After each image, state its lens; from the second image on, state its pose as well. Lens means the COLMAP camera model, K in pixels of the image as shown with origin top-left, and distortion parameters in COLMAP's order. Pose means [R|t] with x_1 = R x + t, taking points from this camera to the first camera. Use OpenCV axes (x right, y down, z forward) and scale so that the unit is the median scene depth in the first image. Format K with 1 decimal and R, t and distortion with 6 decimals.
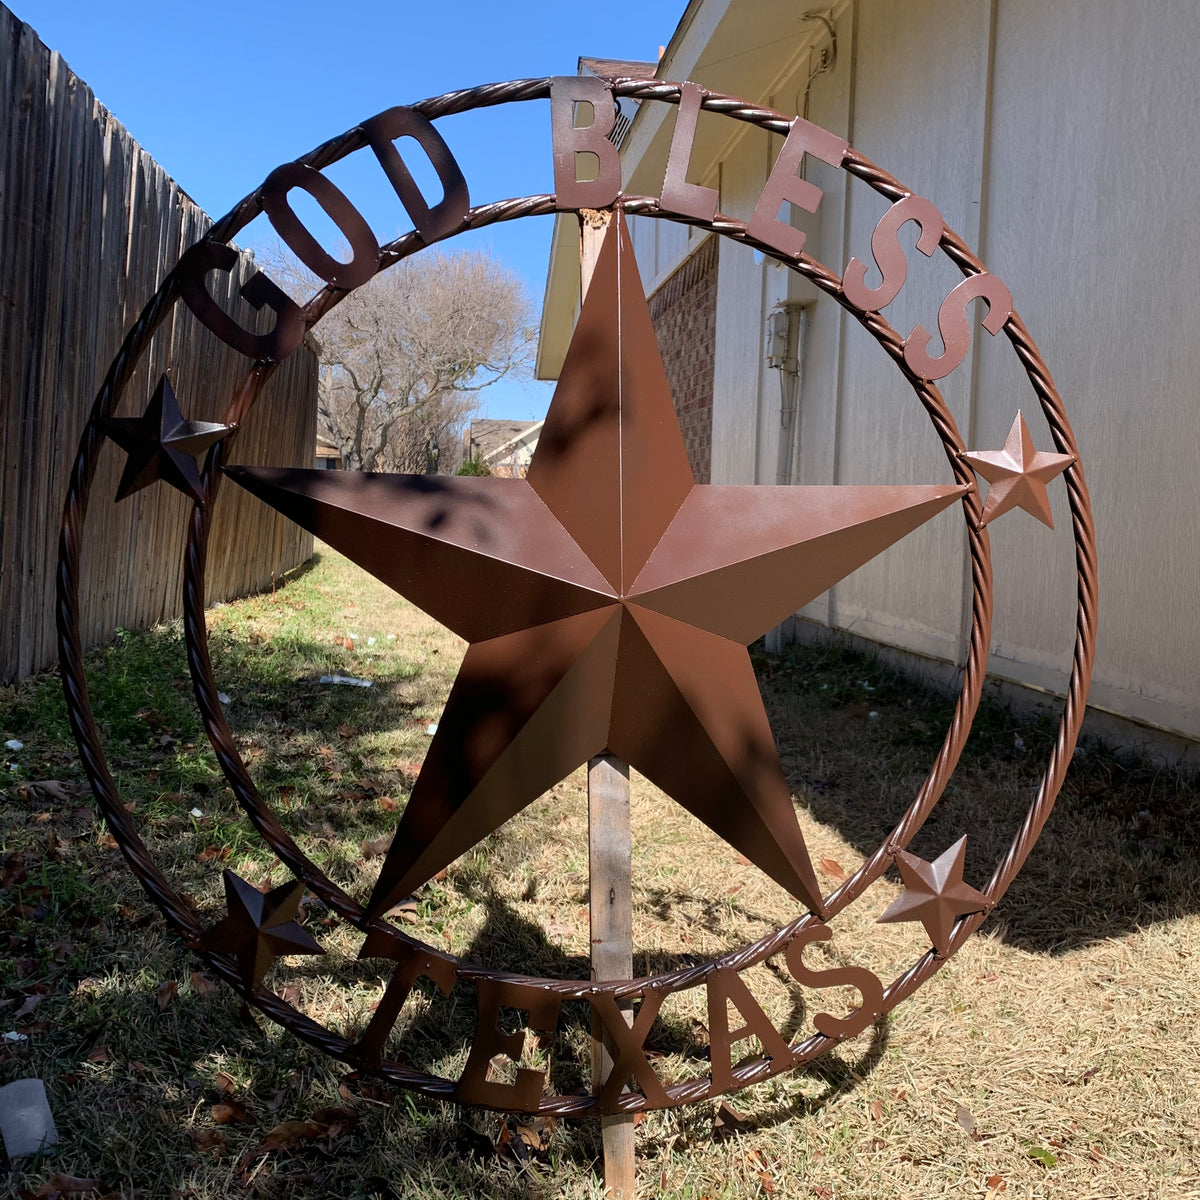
lens RADIAL K [[1164.4, 0, 597.2], [0, 1164.4, 605.8], [0, 0, 1]] dist [0.003926, 0.000000]
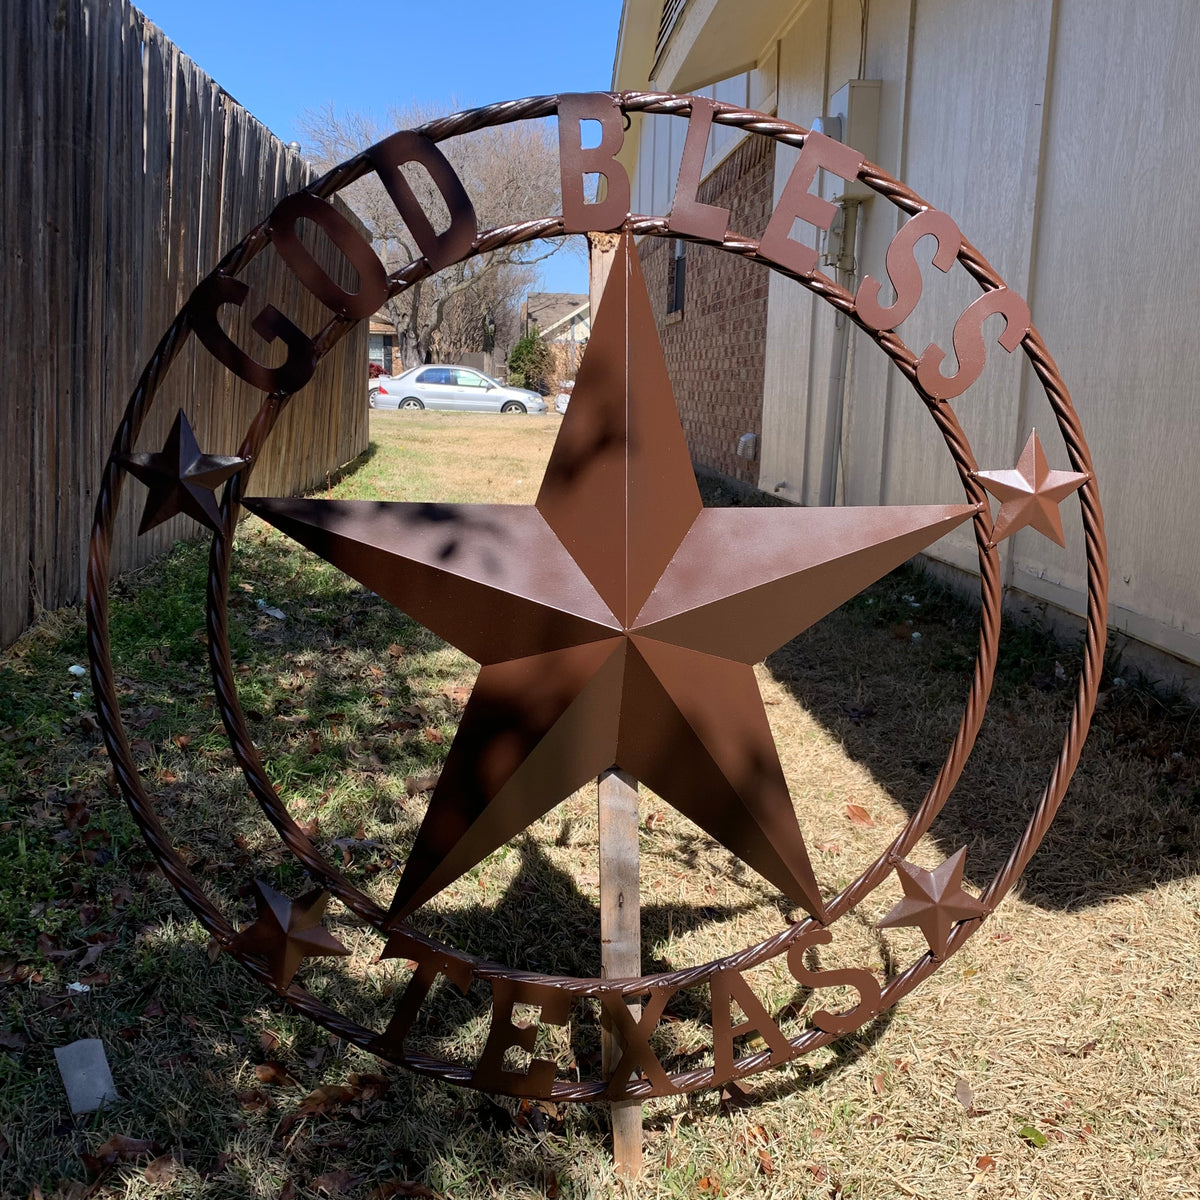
lens RADIAL K [[1164.4, 0, 606.0], [0, 1164.4, 587.4], [0, 0, 1]] dist [0.003926, 0.000000]
pose [[0.998923, 0.004281, -0.046207, 0.033533], [0.000380, 0.994948, 0.100394, -0.098112], [0.046403, -0.100304, 0.993874, -0.010698]]
